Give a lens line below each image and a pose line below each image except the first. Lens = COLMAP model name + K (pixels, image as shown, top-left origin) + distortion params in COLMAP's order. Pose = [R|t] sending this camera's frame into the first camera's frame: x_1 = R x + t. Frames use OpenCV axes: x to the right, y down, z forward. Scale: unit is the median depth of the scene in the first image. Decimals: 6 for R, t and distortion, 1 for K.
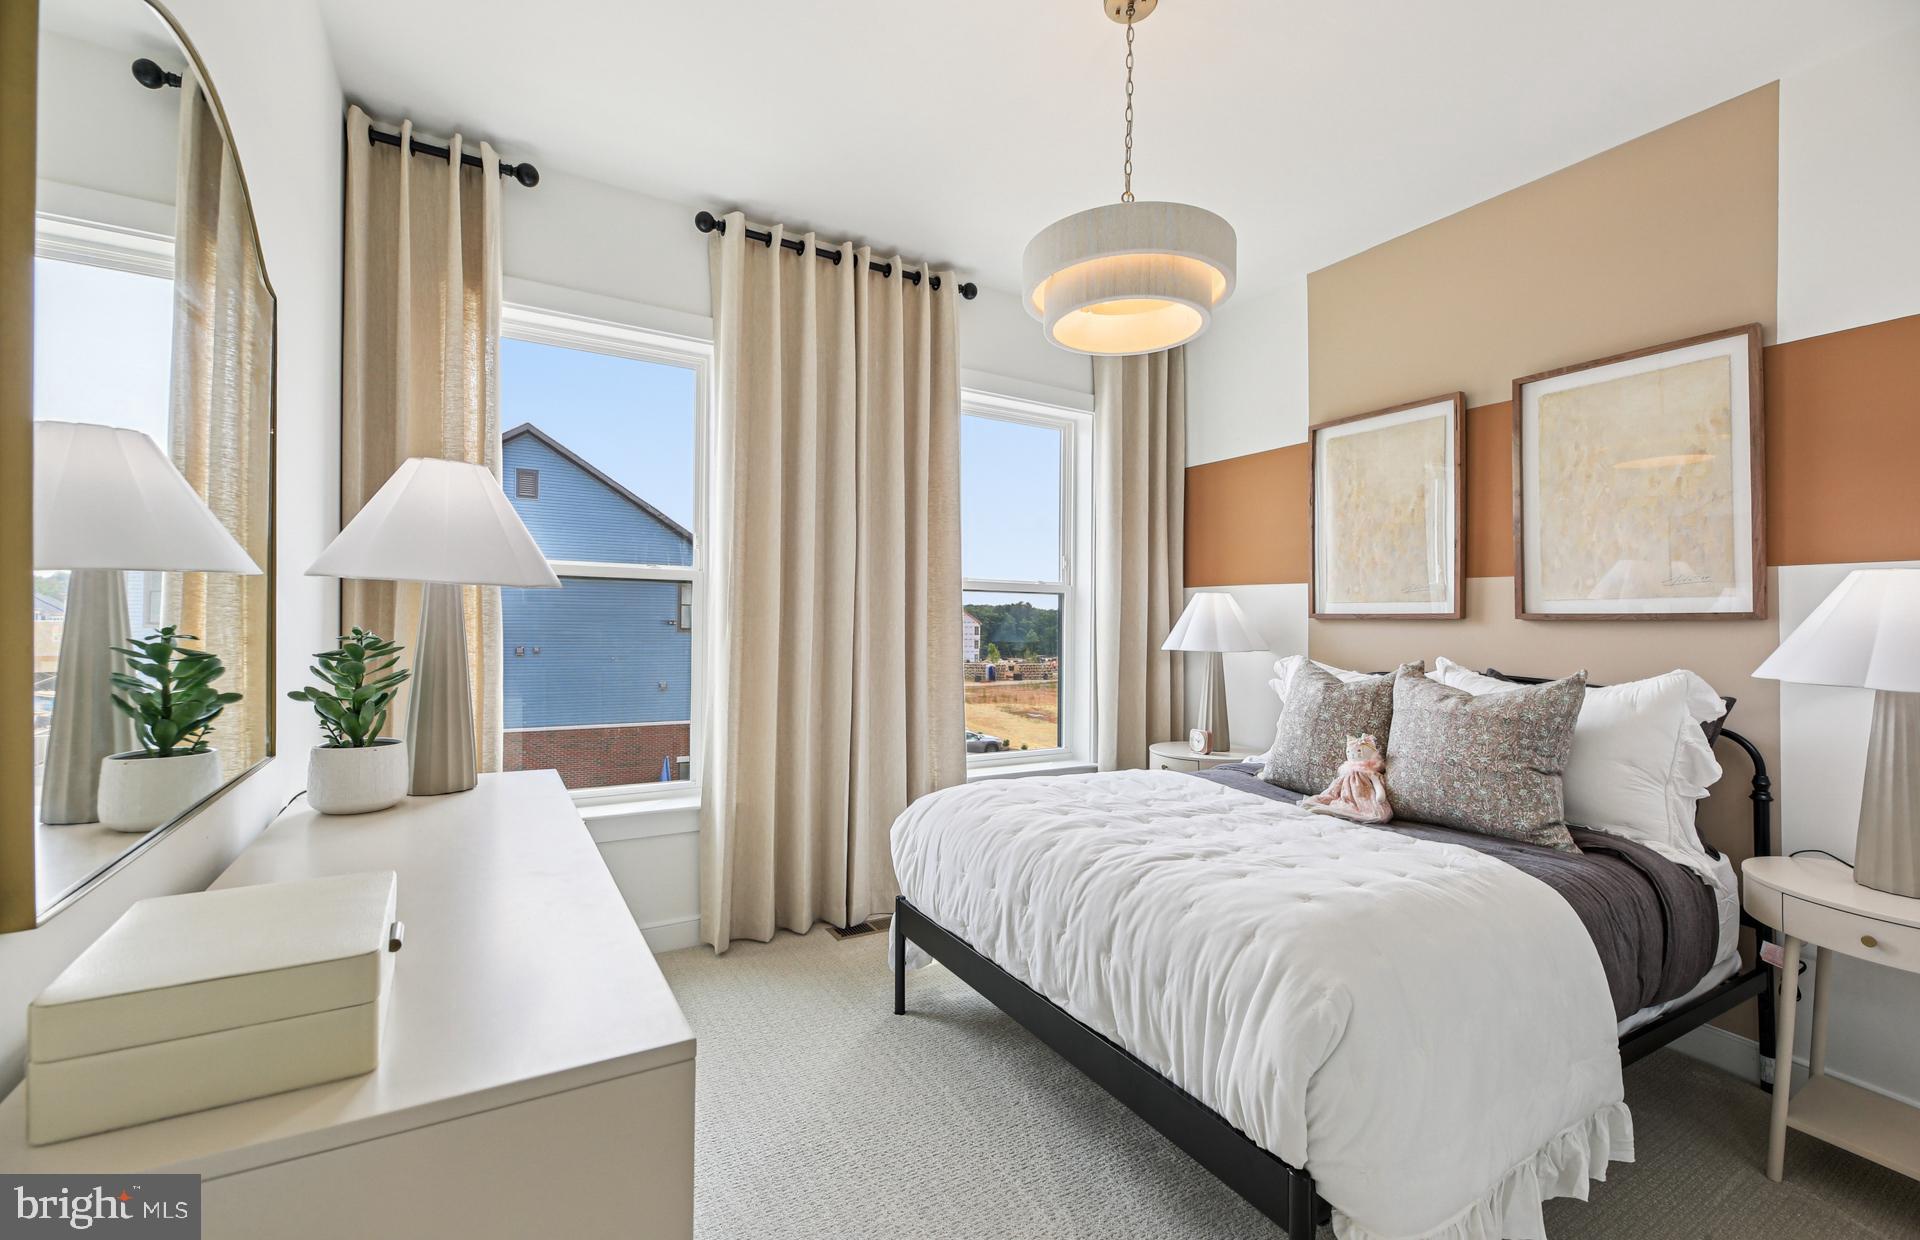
lens RADIAL K [[795.2, 0, 953.7], [0, 795.2, 624.8], [0, 0, 1]] dist [0.000140, -0.005514]
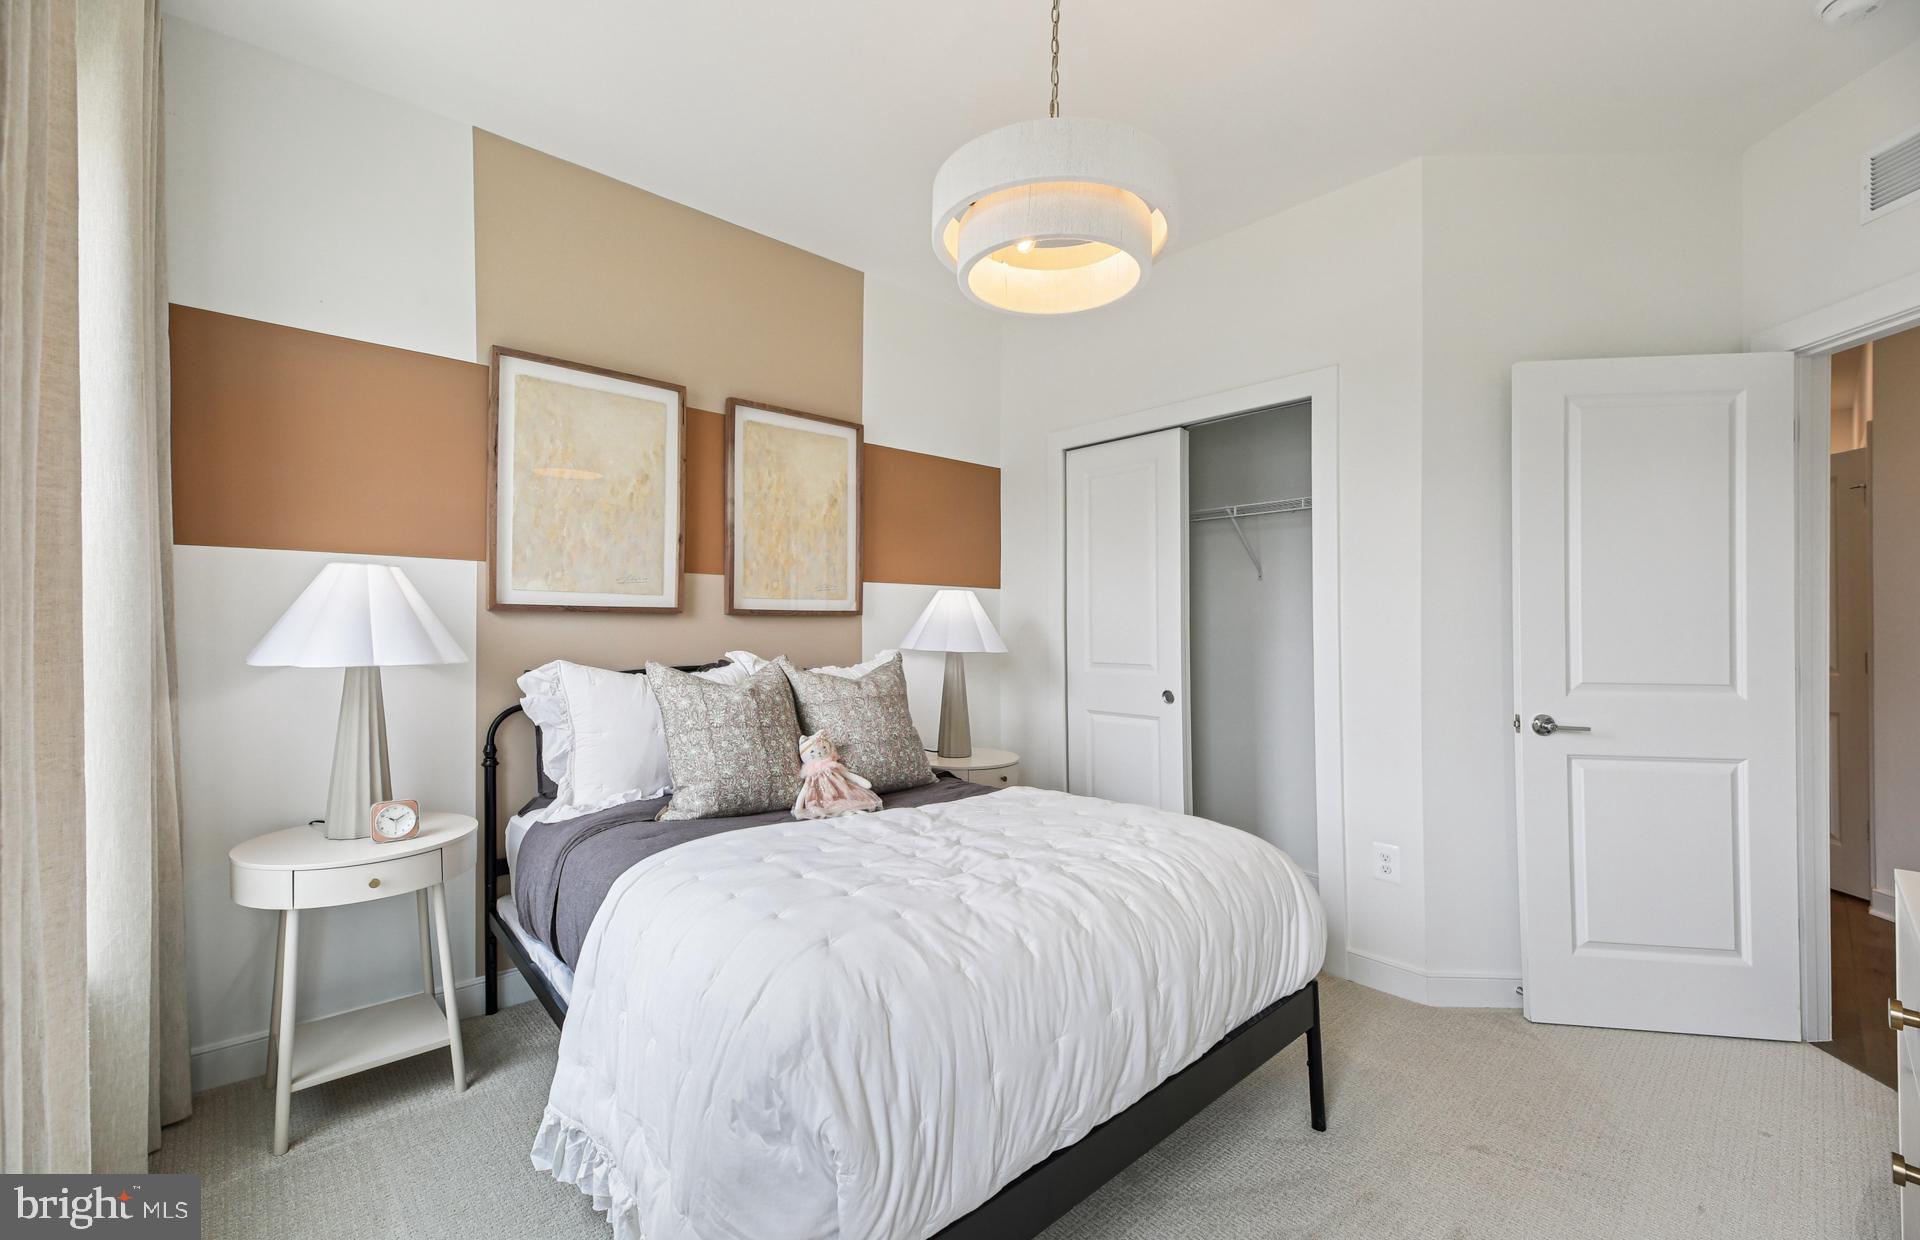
lens RADIAL K [[847.9, 0, 961.9], [0, 847.9, 610.8], [0, 0, 1]] dist [-0.000284, -0.007825]
pose [[-0.257069, -0.003331, 0.966387, -0.498938], [-0.012011, 0.999928, 0.000252, -0.015664], [-0.966318, -0.011542, -0.257091, 0.959231]]
